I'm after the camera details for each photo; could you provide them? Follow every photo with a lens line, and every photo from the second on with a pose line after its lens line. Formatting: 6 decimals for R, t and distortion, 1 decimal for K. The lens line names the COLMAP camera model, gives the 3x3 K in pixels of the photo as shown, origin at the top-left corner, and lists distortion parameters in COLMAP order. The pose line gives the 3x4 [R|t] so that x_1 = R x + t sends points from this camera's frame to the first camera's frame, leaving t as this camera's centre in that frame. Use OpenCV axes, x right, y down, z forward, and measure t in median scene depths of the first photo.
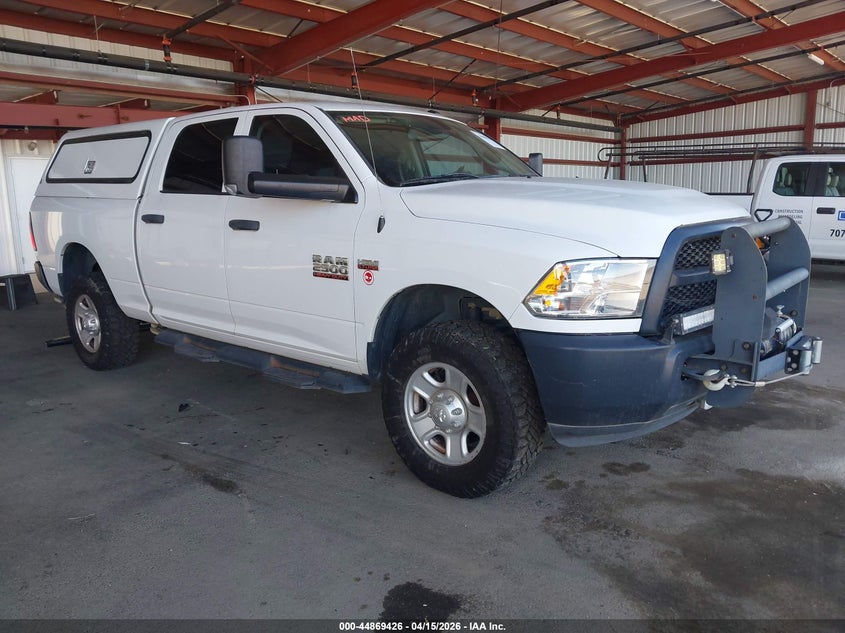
lens RADIAL K [[683.6, 0, 422.5], [0, 683.6, 316.5], [0, 0, 1]] dist [0.009239, 0.006071]
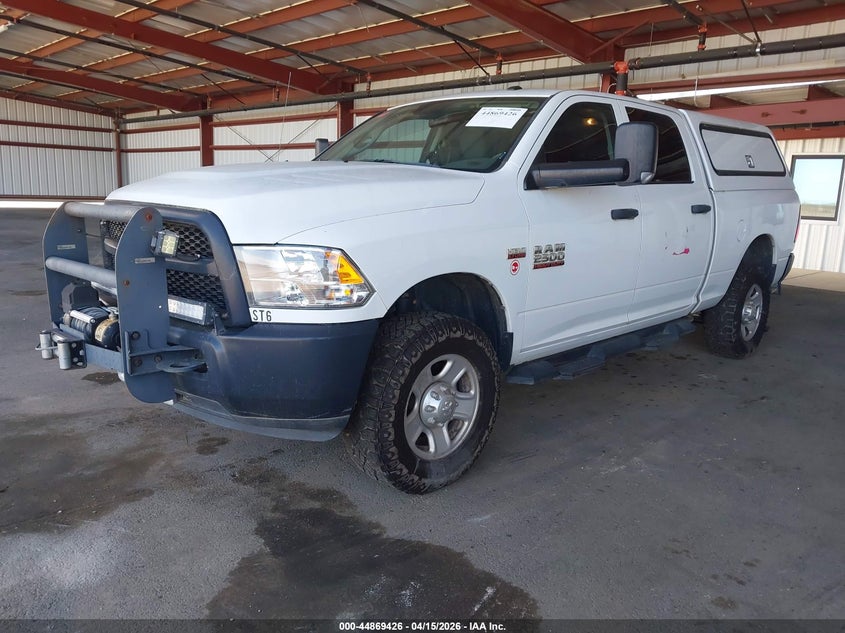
lens RADIAL K [[683.3, 0, 422.5], [0, 683.3, 316.5], [0, 0, 1]] dist [-0.002083, 0.003140]
pose [[-0.110130, 0.200482, -0.973488, 1.197788], [-0.204686, 0.953876, 0.219599, -0.244479], [0.972612, 0.223444, -0.064015, 1.313730]]
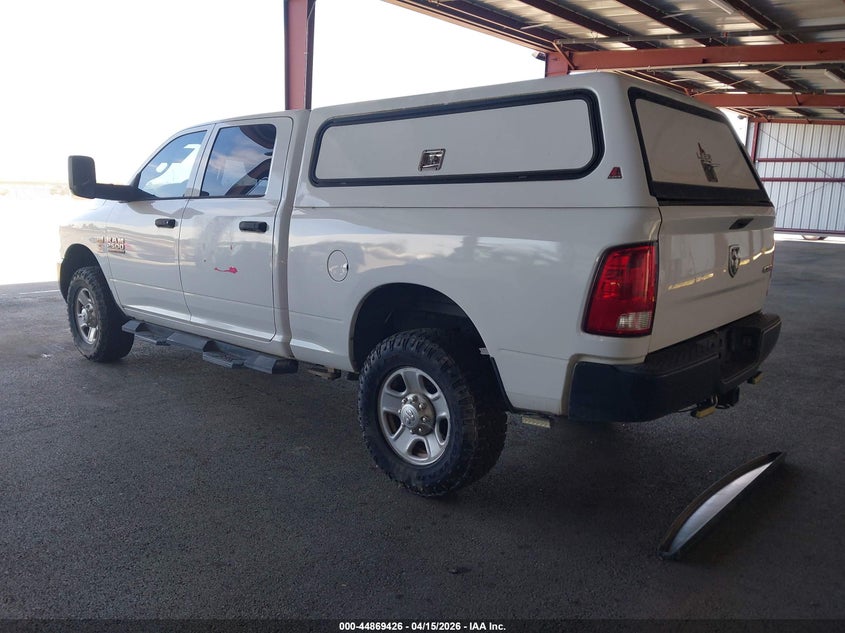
lens RADIAL K [[683.3, 0, 422.5], [0, 683.3, 316.5], [0, 0, 1]] dist [-0.002083, 0.003140]
pose [[-0.999487, -0.010944, 0.030112, -1.264348], [0.000297, 0.936649, 0.350269, -0.652594], [-0.032038, 0.350098, -0.936165, 3.510331]]
